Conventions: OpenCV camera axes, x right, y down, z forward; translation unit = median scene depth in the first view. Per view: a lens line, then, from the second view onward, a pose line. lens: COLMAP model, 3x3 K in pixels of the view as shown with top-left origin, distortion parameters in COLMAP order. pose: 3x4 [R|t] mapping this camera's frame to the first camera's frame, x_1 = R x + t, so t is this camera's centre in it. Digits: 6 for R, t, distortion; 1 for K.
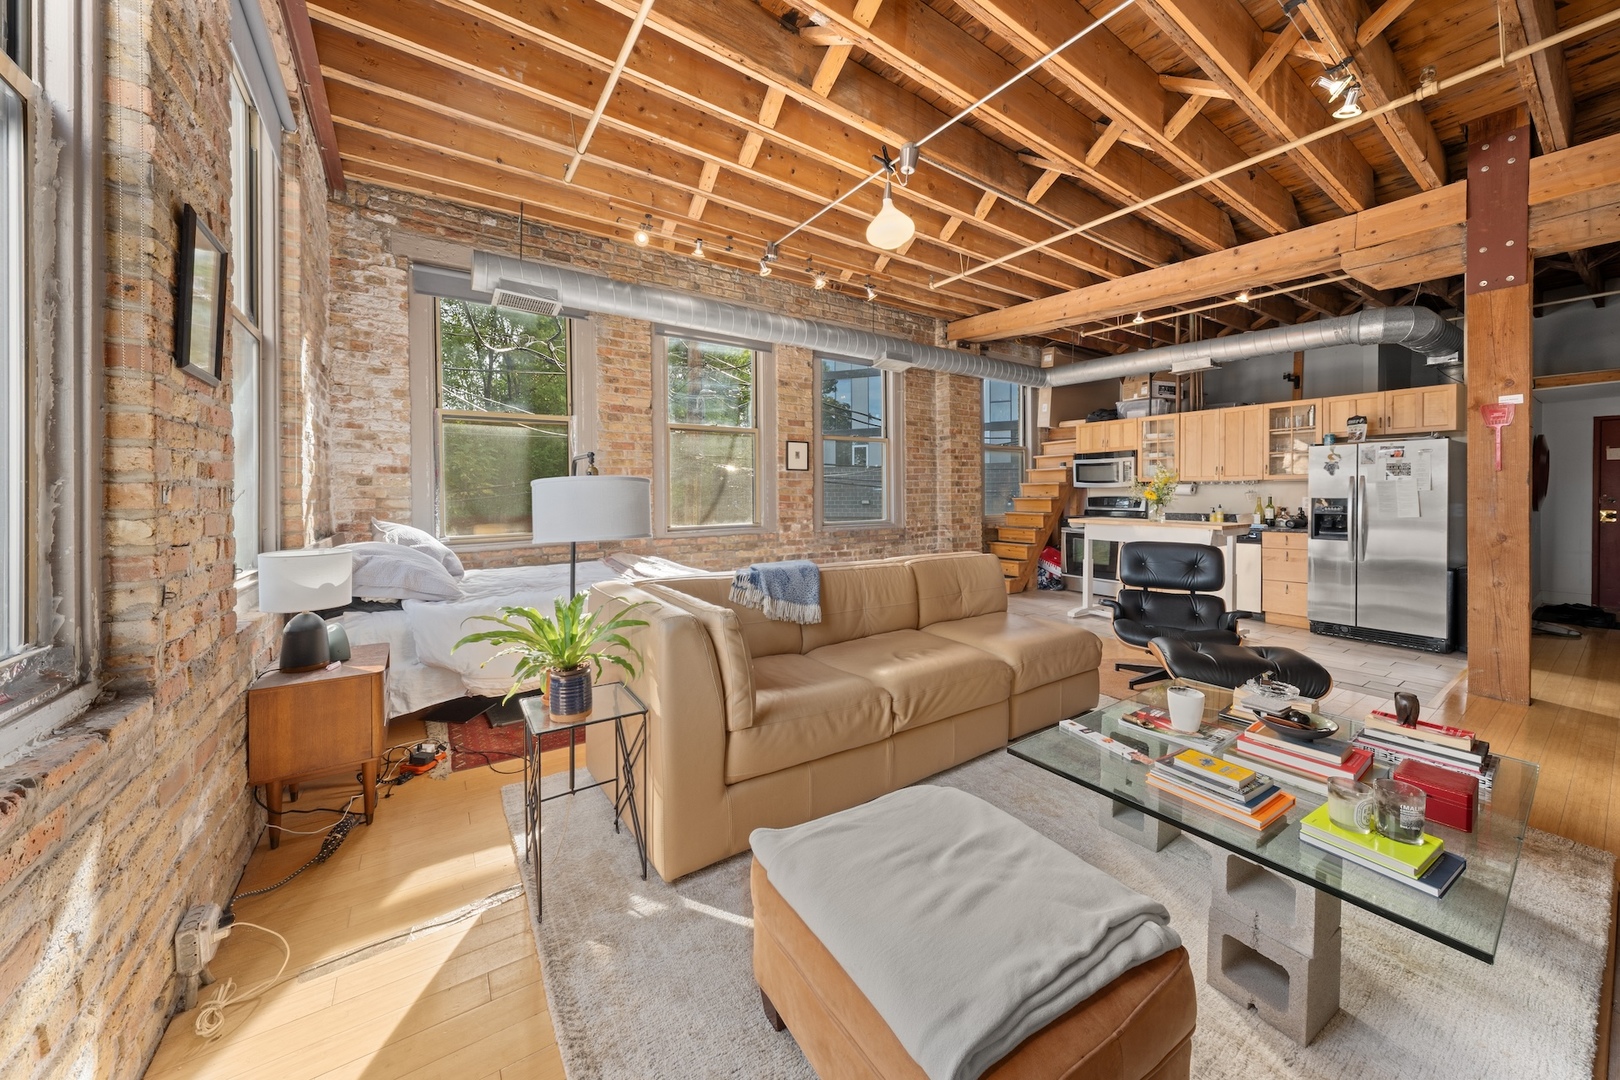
lens RADIAL K [[562.0, 0, 803.7], [0, 562.0, 498.9], [0, 0, 1]] dist [-0.005570, -0.000018]
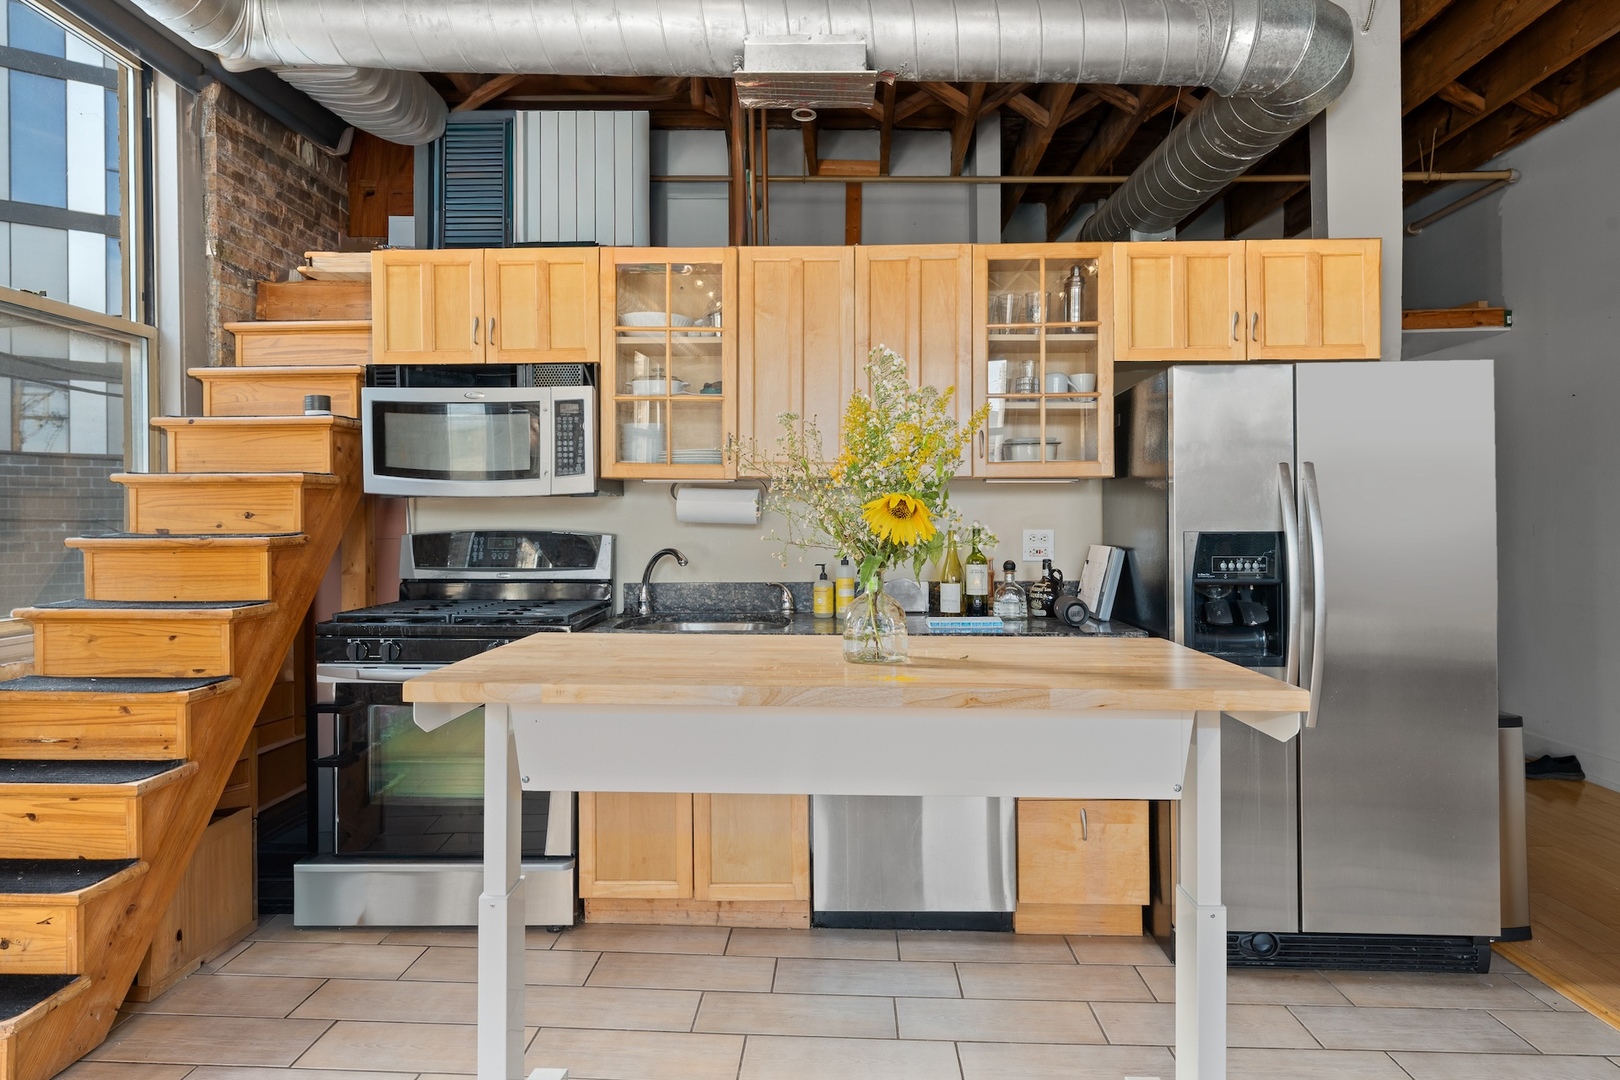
lens RADIAL K [[947.3, 0, 819.8], [0, 947.3, 518.4], [0, 0, 1]] dist [0.024186, -0.002290]
pose [[0.583846, 0.010019, 0.811802, 0.272821], [0.008214, 0.999800, -0.018247, -0.000546], [-0.811823, 0.017322, 0.583647, 0.629490]]
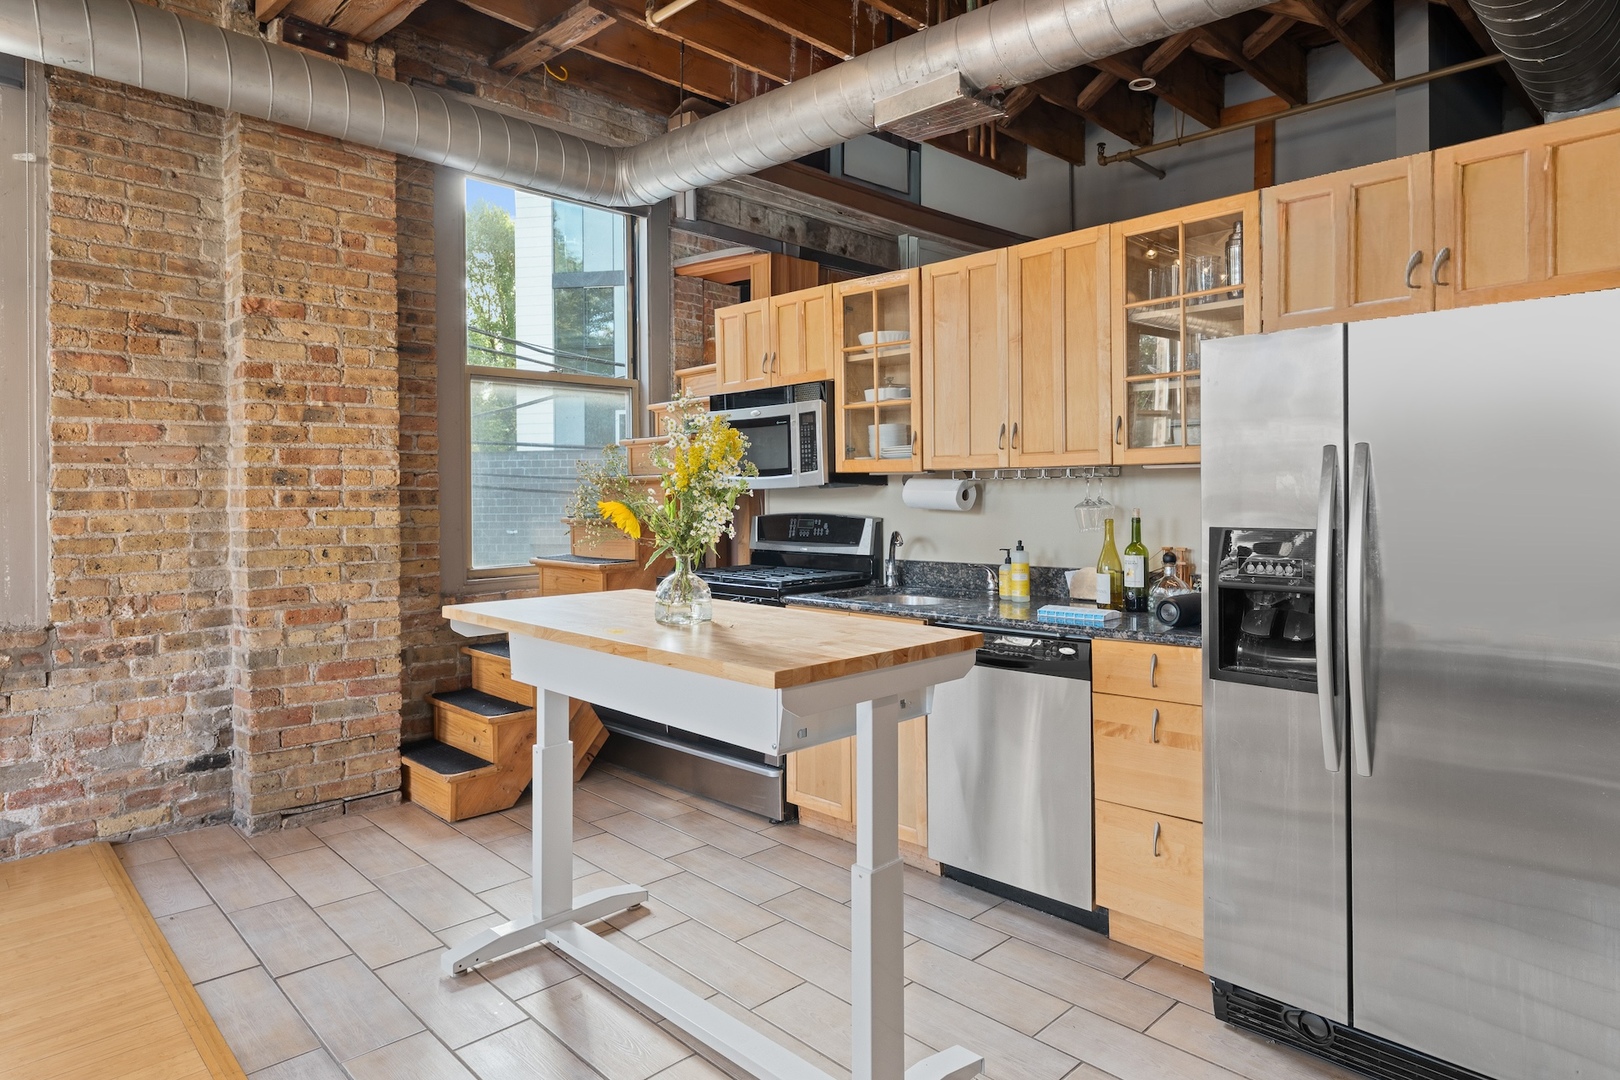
lens RADIAL K [[947.3, 0, 802.7], [0, 947.3, 491.7], [0, 0, 1]] dist [0.024186, -0.002290]
pose [[0.982701, -0.000733, 0.185196, 0.462191], [0.003989, 0.999844, -0.017212, -0.008421], [-0.185154, 0.017653, 0.982551, 0.428312]]
